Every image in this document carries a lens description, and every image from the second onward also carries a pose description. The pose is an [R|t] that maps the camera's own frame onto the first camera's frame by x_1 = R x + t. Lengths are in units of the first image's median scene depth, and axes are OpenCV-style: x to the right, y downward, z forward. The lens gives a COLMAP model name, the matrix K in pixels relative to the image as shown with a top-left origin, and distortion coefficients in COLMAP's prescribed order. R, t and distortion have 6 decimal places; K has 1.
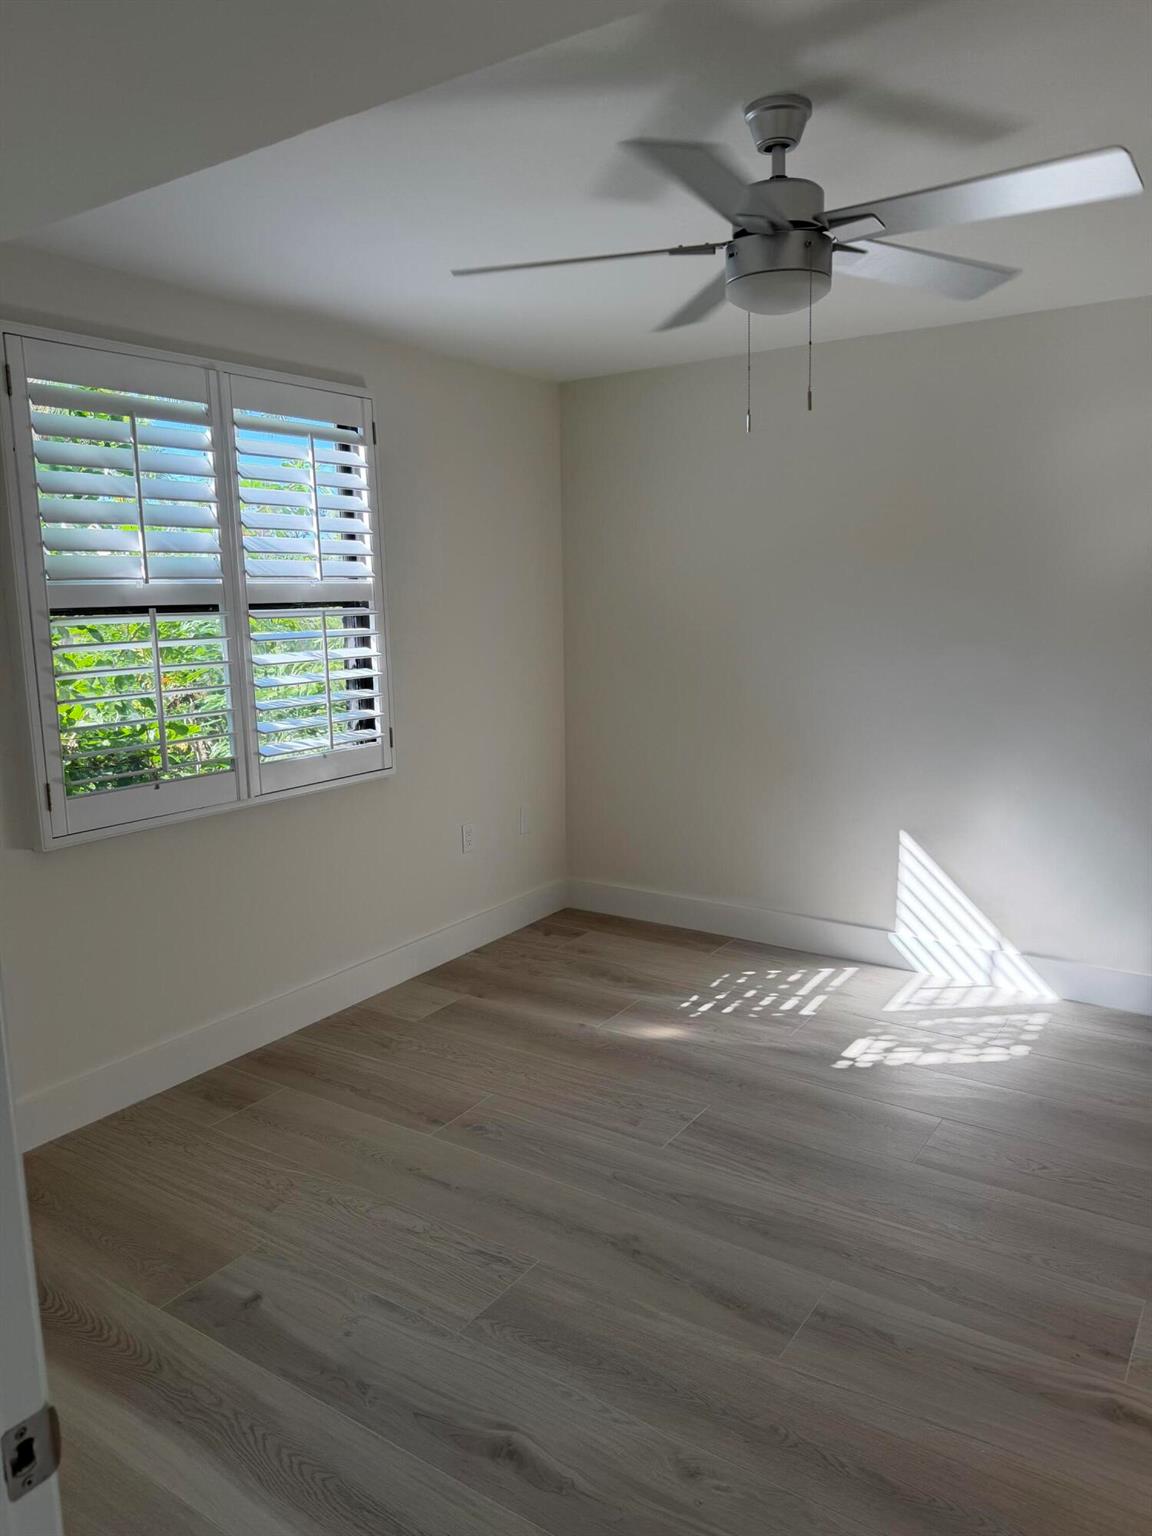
lens RADIAL K [[1080.3, 0, 551.6], [0, 1080.3, 773.7], [0, 0, 1]] dist [0.043717, -0.052696]
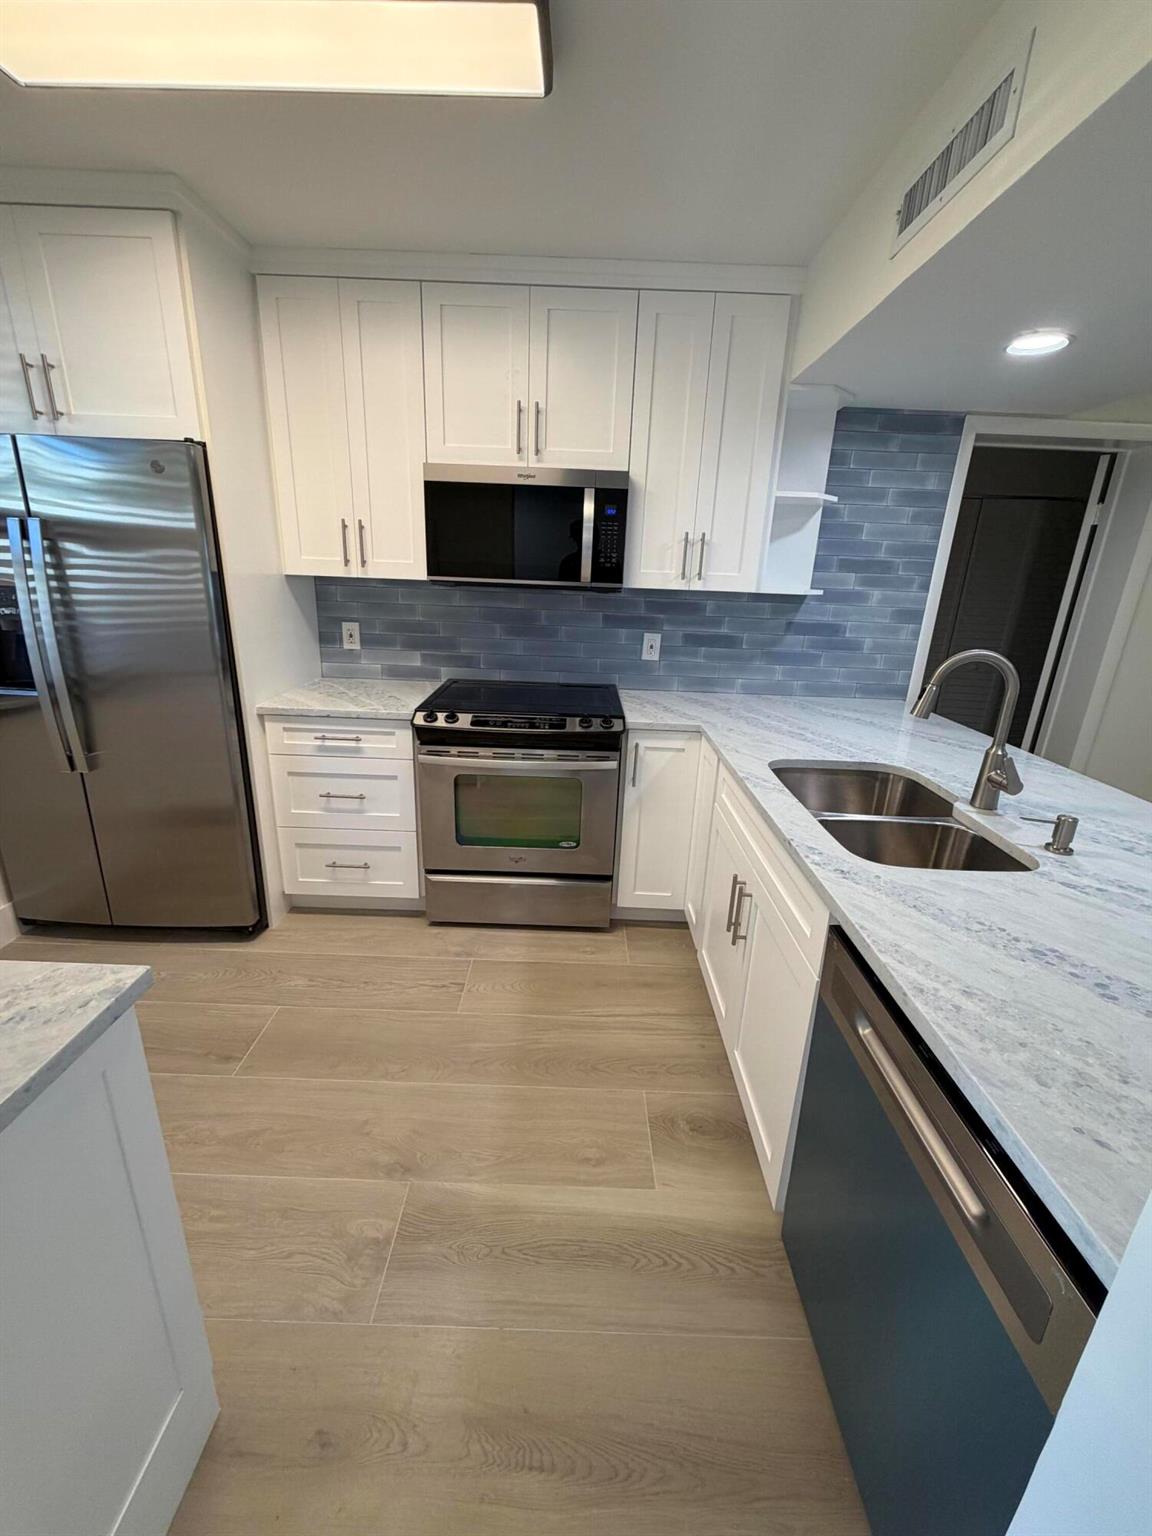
lens RADIAL K [[615.7, 0, 575.4], [0, 615.7, 763.8], [0, 0, 1]] dist [-0.000002, 0.000142]
pose [[-0.835311, 0.153974, -0.527776, 0.125836], [-0.115564, 0.889358, 0.442365, -0.145043], [0.537494, 0.430504, -0.725097, 1.191032]]
